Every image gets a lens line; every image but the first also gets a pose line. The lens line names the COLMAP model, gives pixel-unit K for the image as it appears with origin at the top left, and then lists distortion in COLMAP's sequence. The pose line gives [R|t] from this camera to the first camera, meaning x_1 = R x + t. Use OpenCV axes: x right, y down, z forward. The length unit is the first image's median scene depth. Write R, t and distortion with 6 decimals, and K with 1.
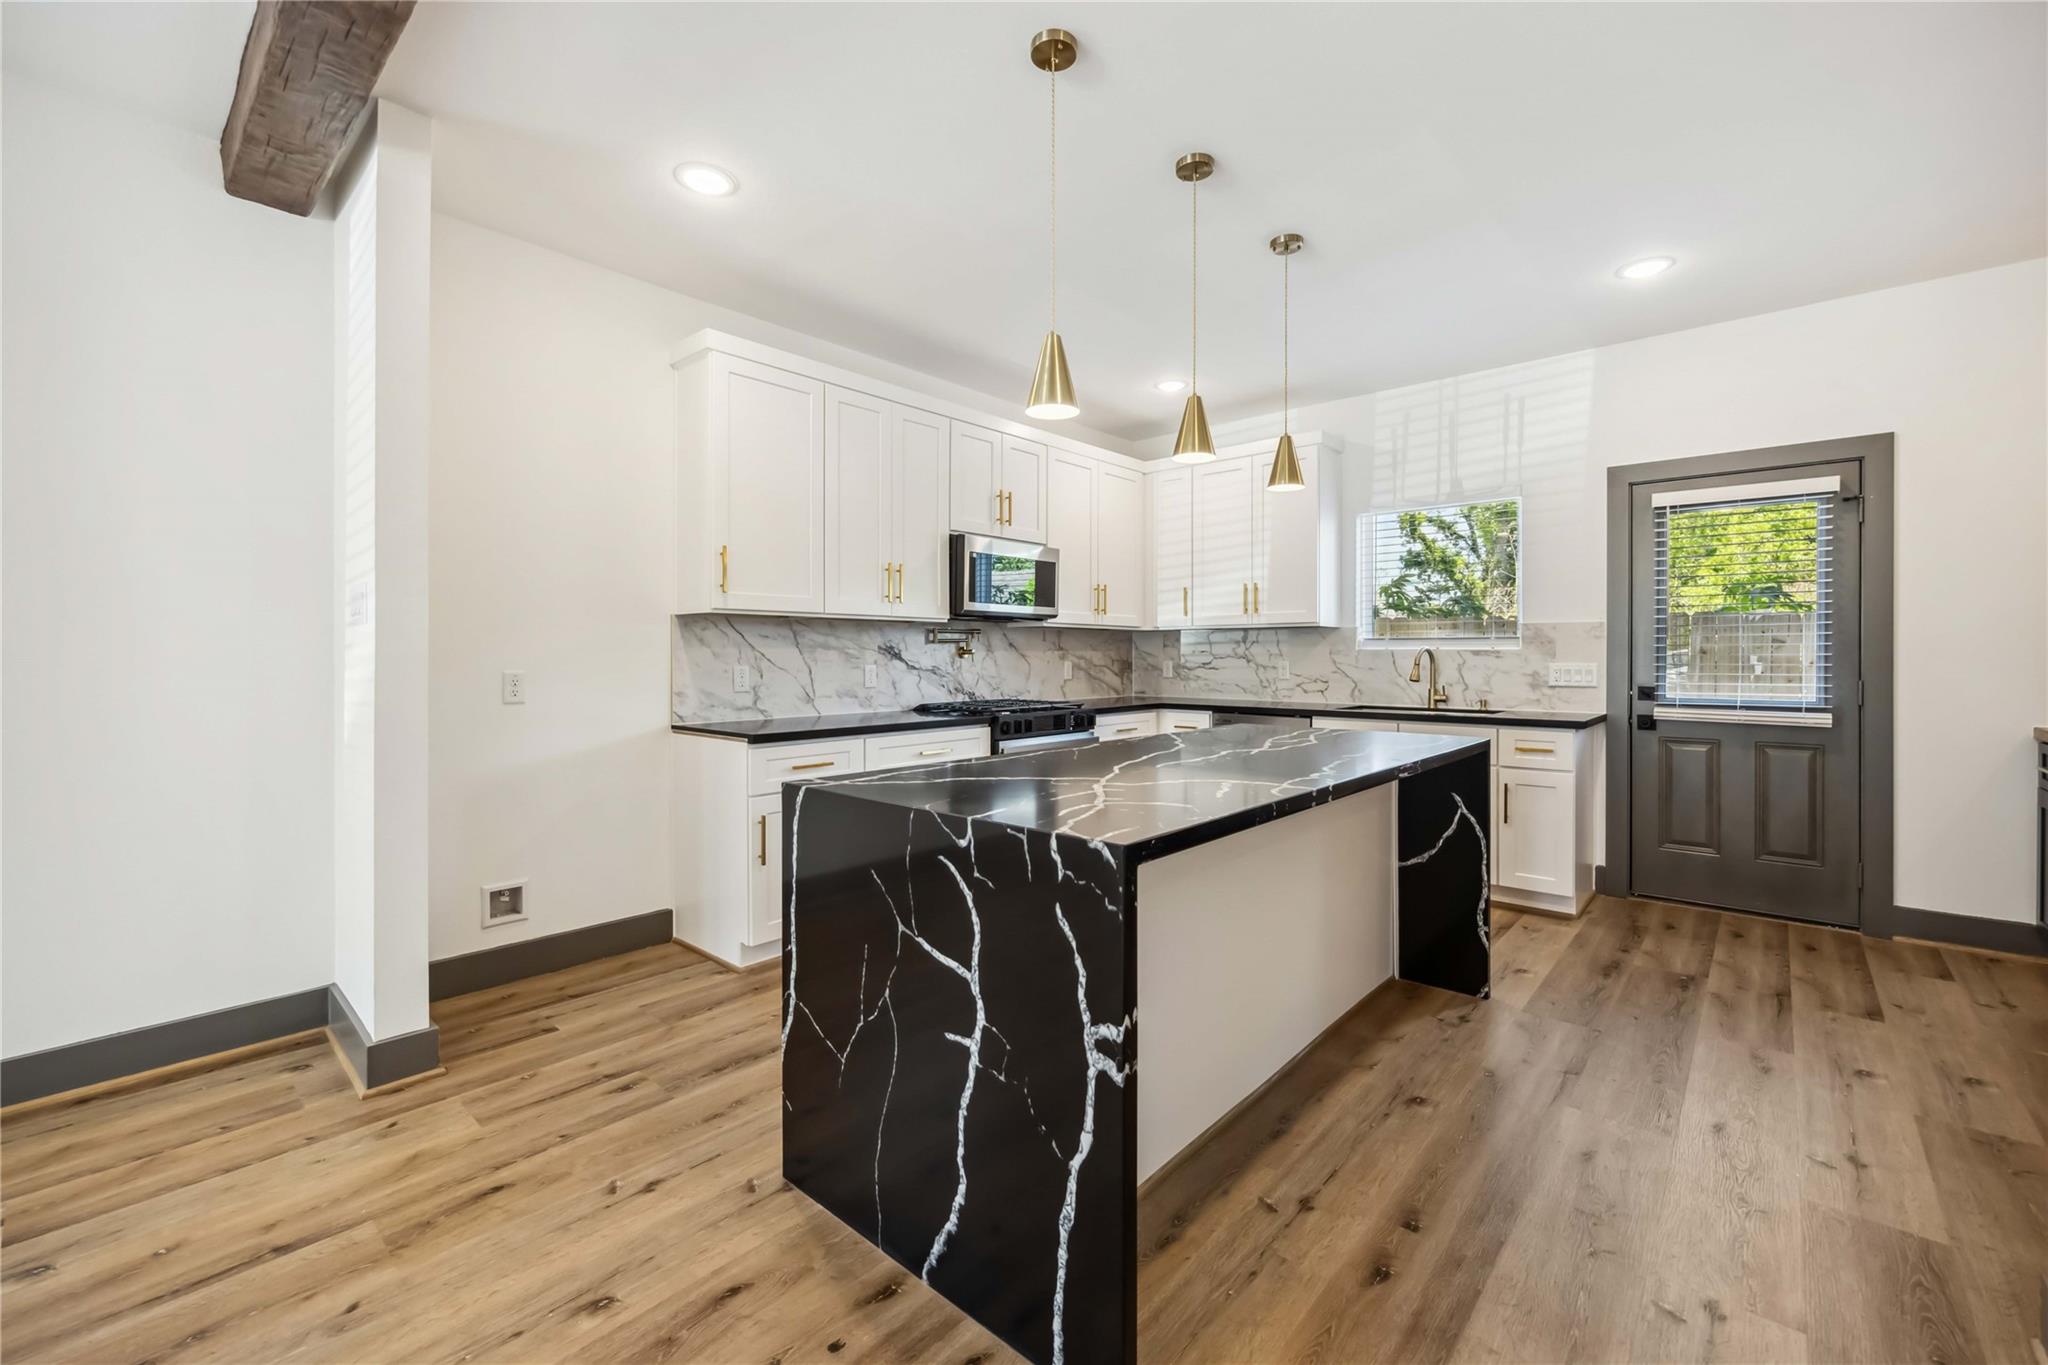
lens RADIAL K [[831.1, 0, 1027.1], [0, 831.1, 660.3], [0, 0, 1]] dist [-0.004788, 0.001379]
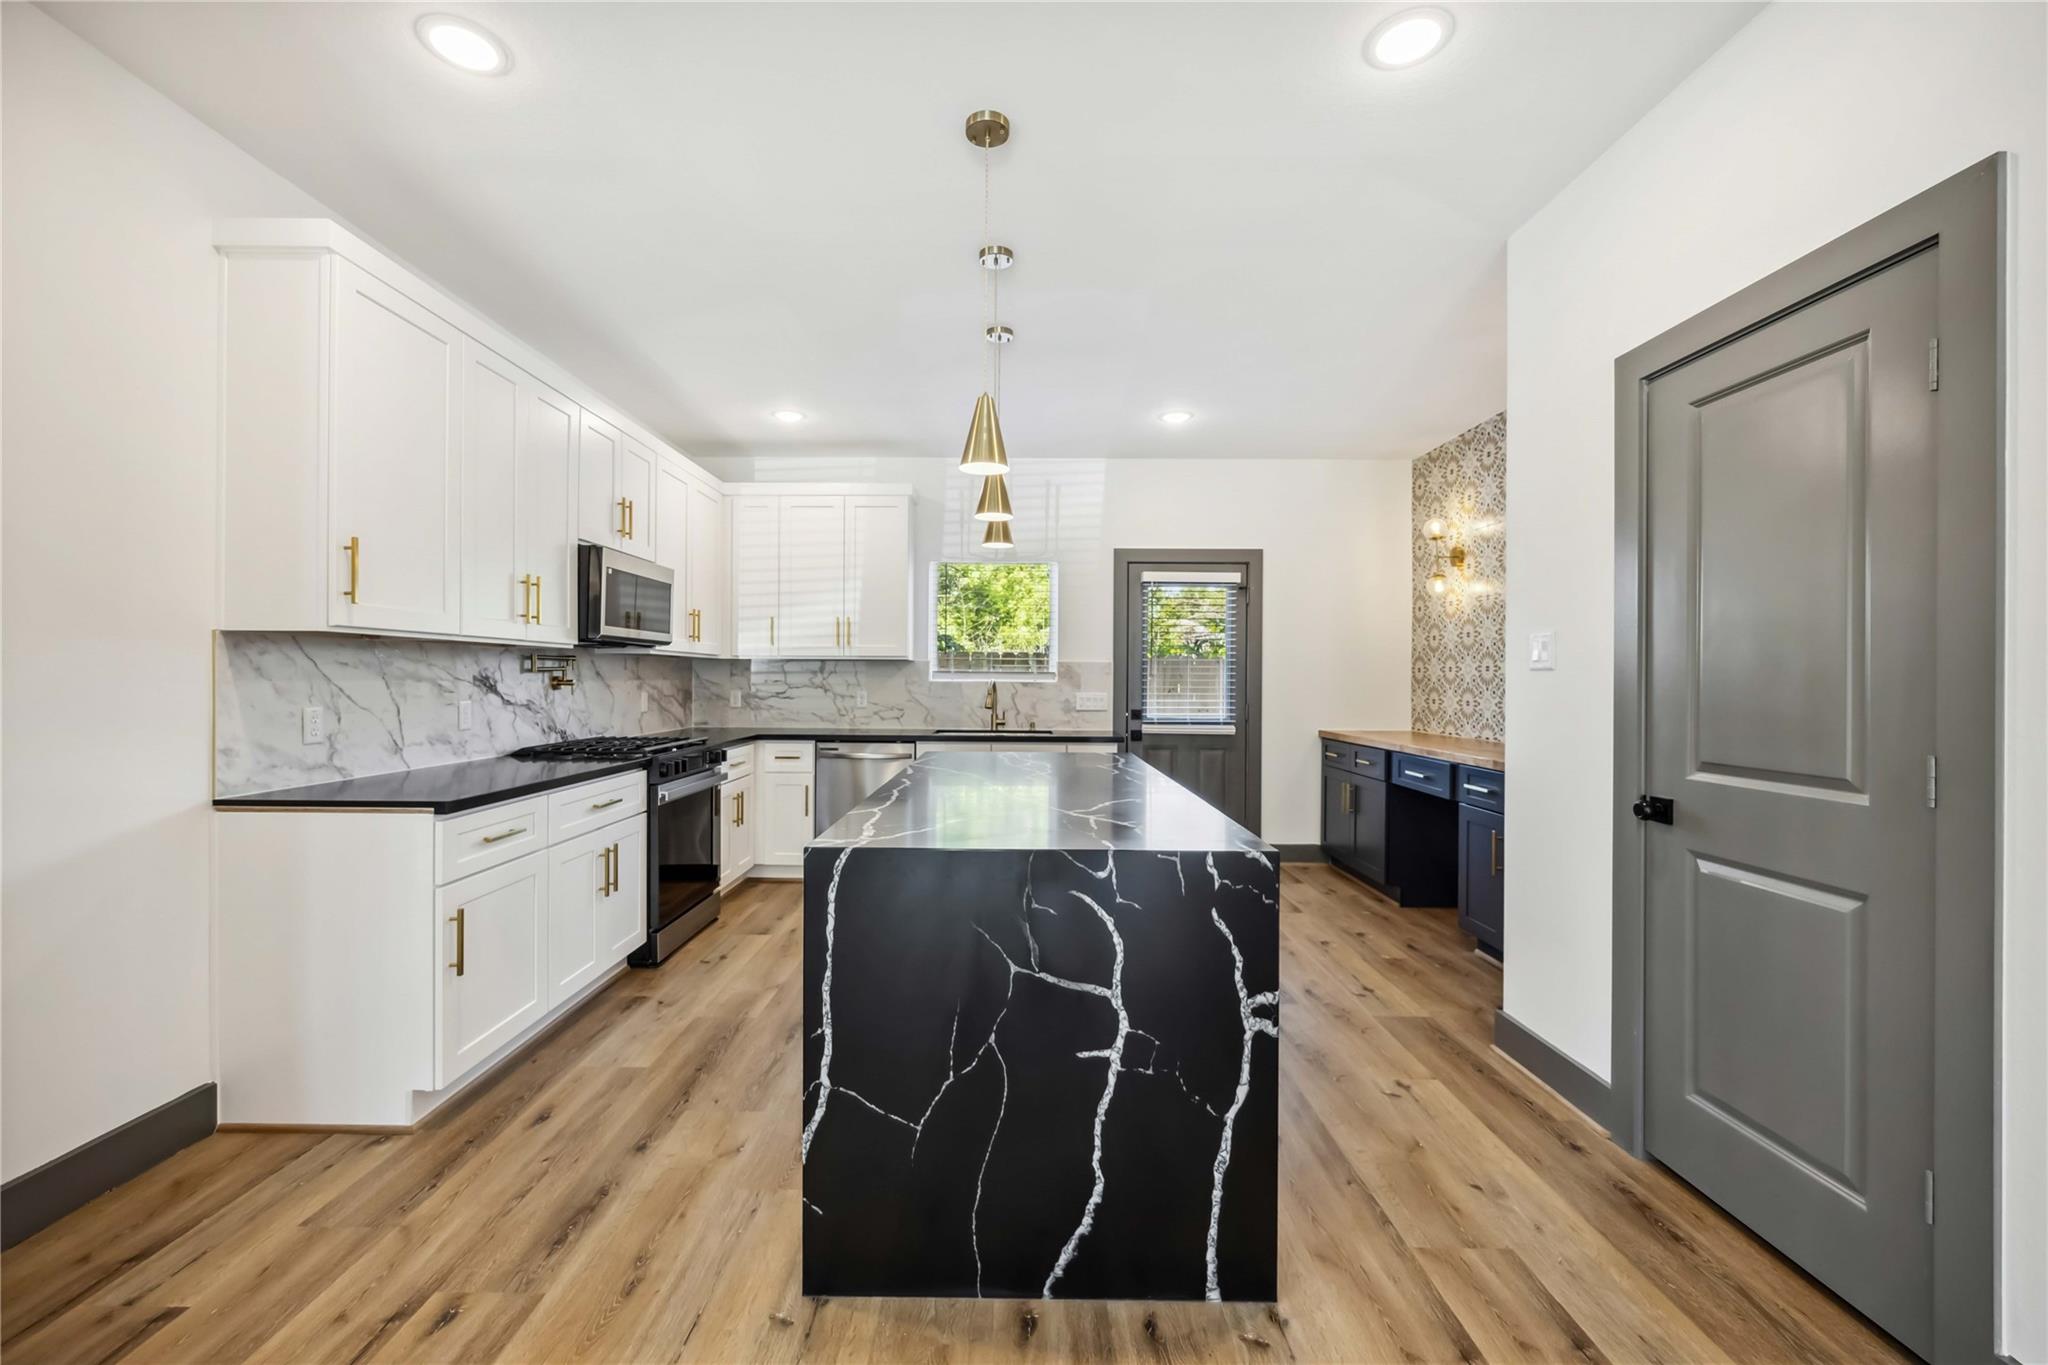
lens RADIAL K [[831.1, 0, 998.6], [0, 831.1, 681.8], [0, 0, 1]] dist [-0.004788, 0.001379]
pose [[0.758982, 0.002354, 0.651108, -0.340975], [-0.002326, 0.999997, -0.000904, -0.013456], [-0.651108, -0.000829, 0.758985, 0.094850]]
